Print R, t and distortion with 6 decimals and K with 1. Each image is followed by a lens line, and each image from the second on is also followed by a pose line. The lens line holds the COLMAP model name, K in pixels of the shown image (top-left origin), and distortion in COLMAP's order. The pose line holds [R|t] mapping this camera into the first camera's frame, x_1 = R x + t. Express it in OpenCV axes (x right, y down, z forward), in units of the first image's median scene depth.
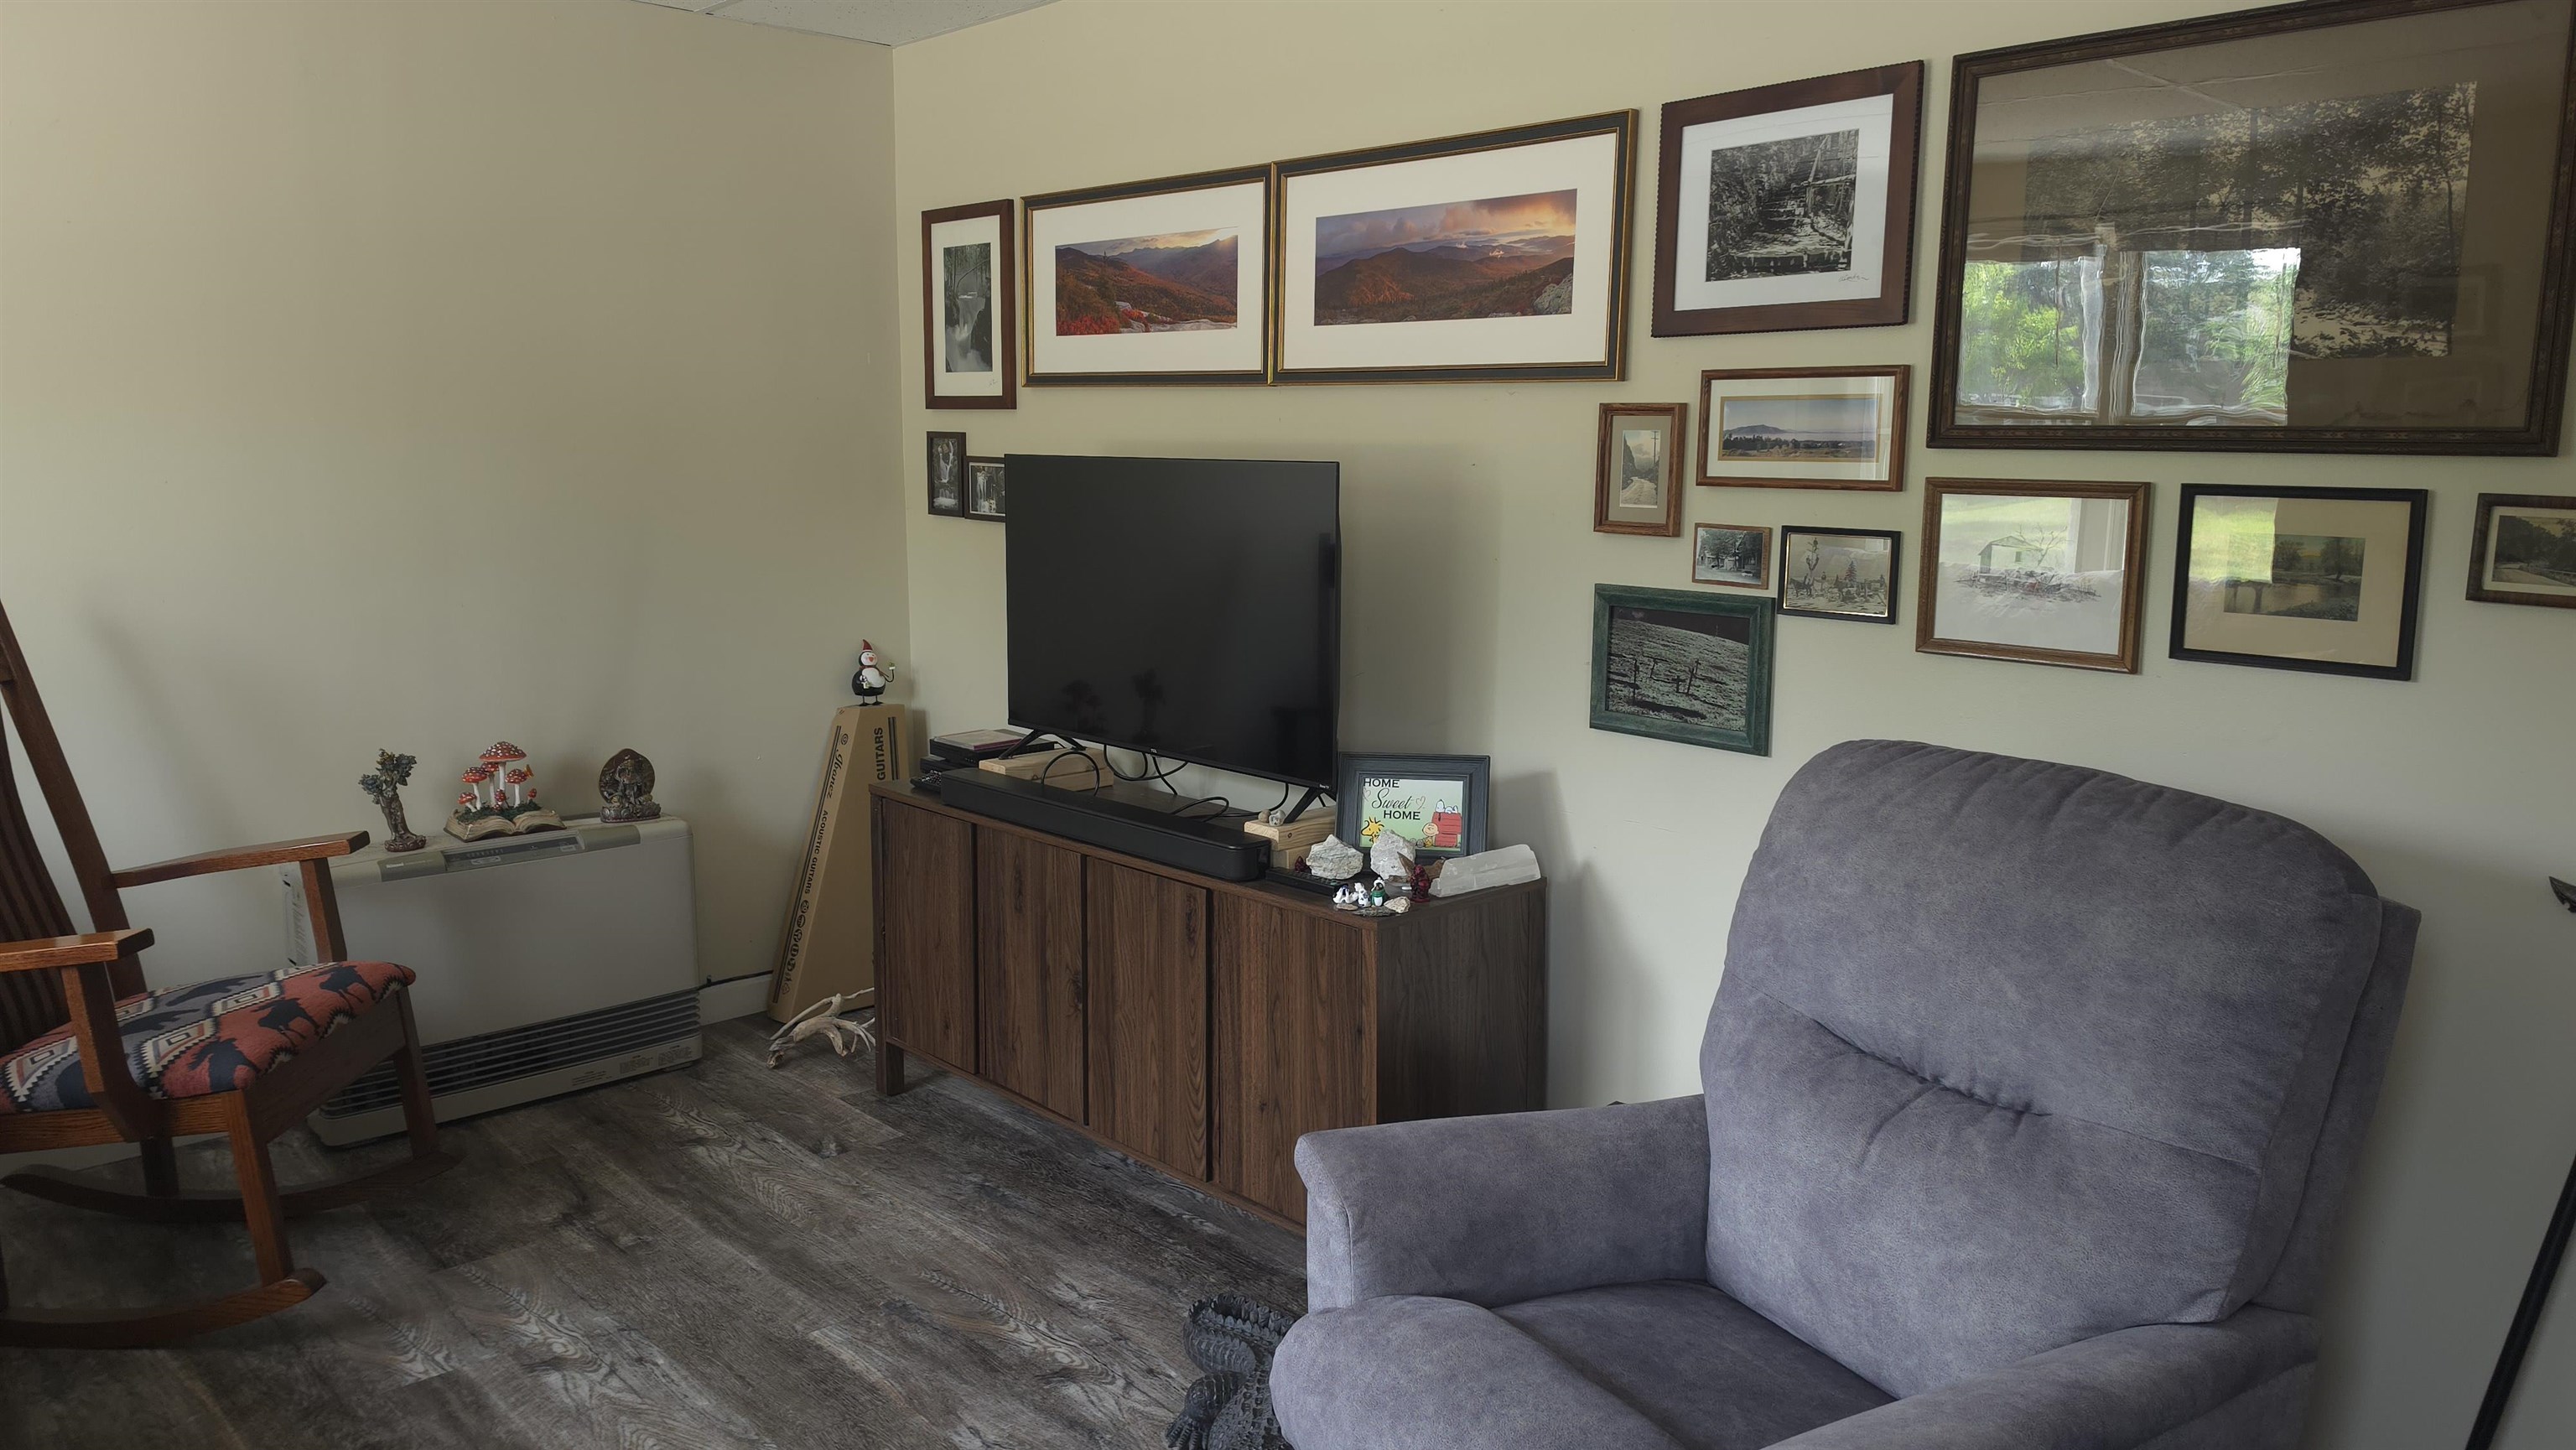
lens RADIAL K [[1720.0, 0, 1293.8], [0, 1720.0, 683.7], [0, 0, 1]] dist [0.085260, -0.148103]
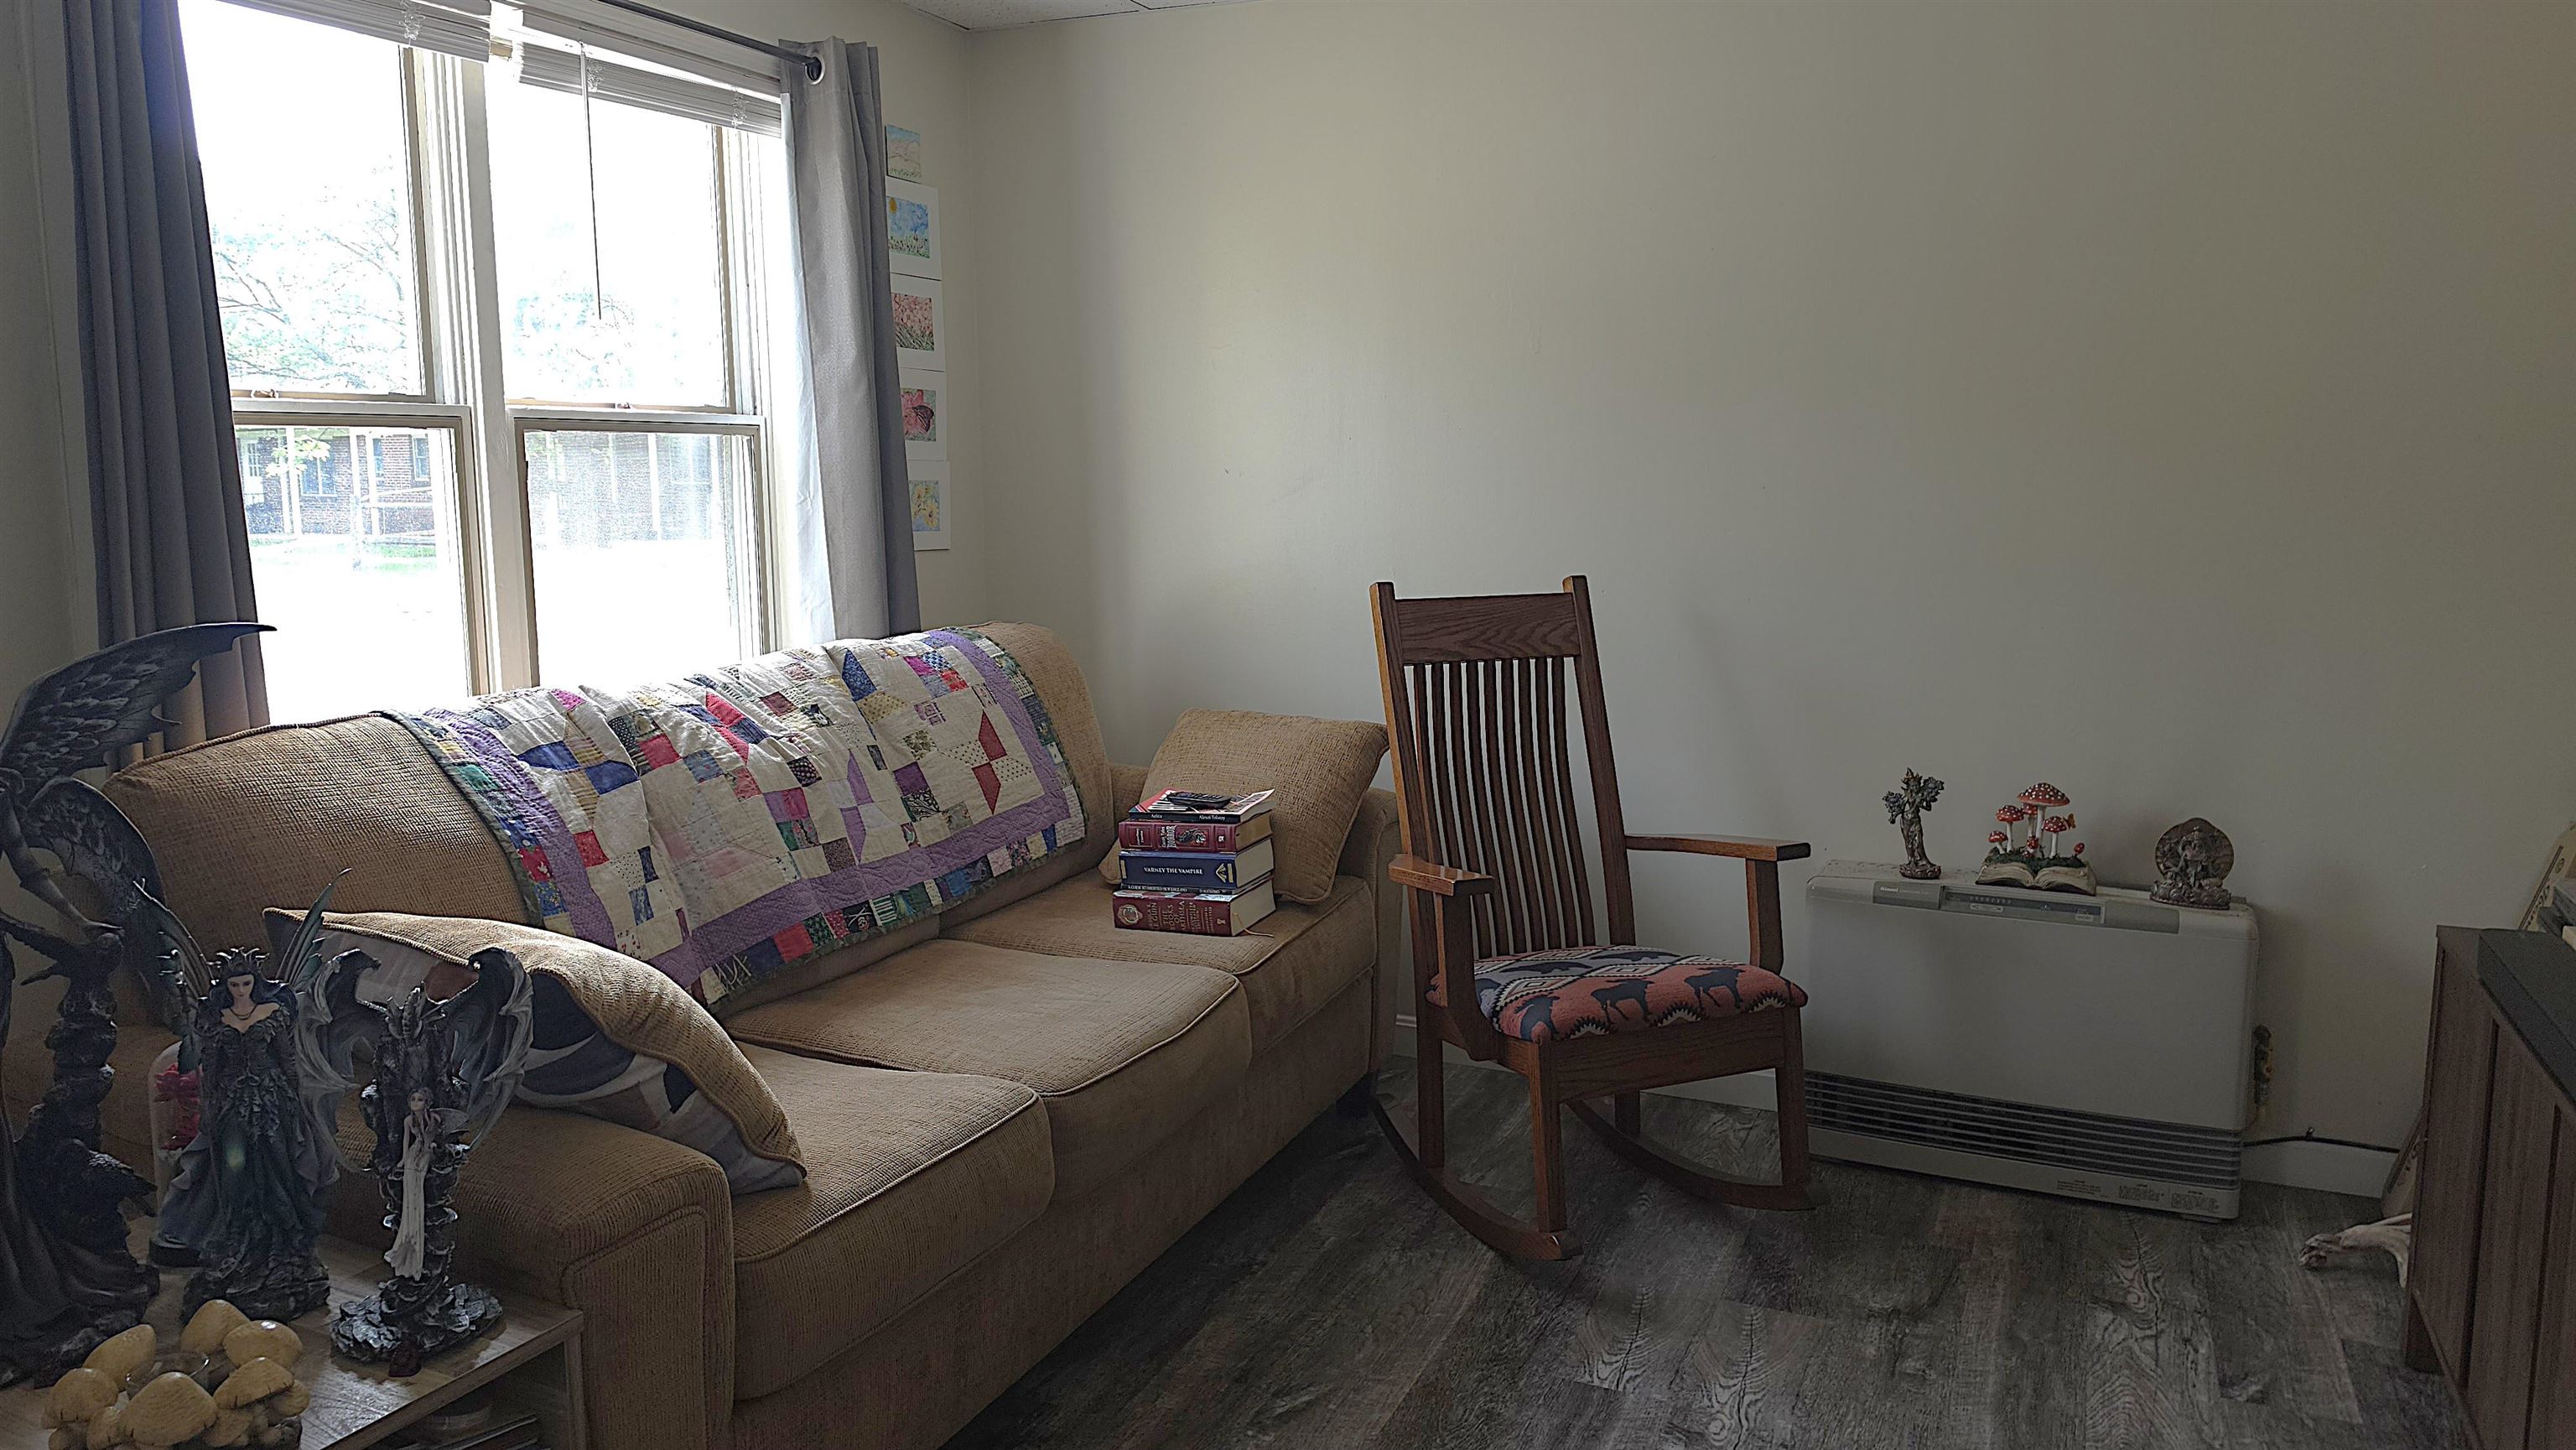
lens RADIAL K [[1743.6, 0, 1310.1], [0, 1743.6, 719.5], [0, 0, 1]] dist [0.090112, -0.151914]
pose [[0.387476, 0.122862, -0.913656, 0.269154], [-0.121621, 0.989229, 0.081446, -0.032486], [0.913822, 0.079562, 0.398245, 0.366487]]
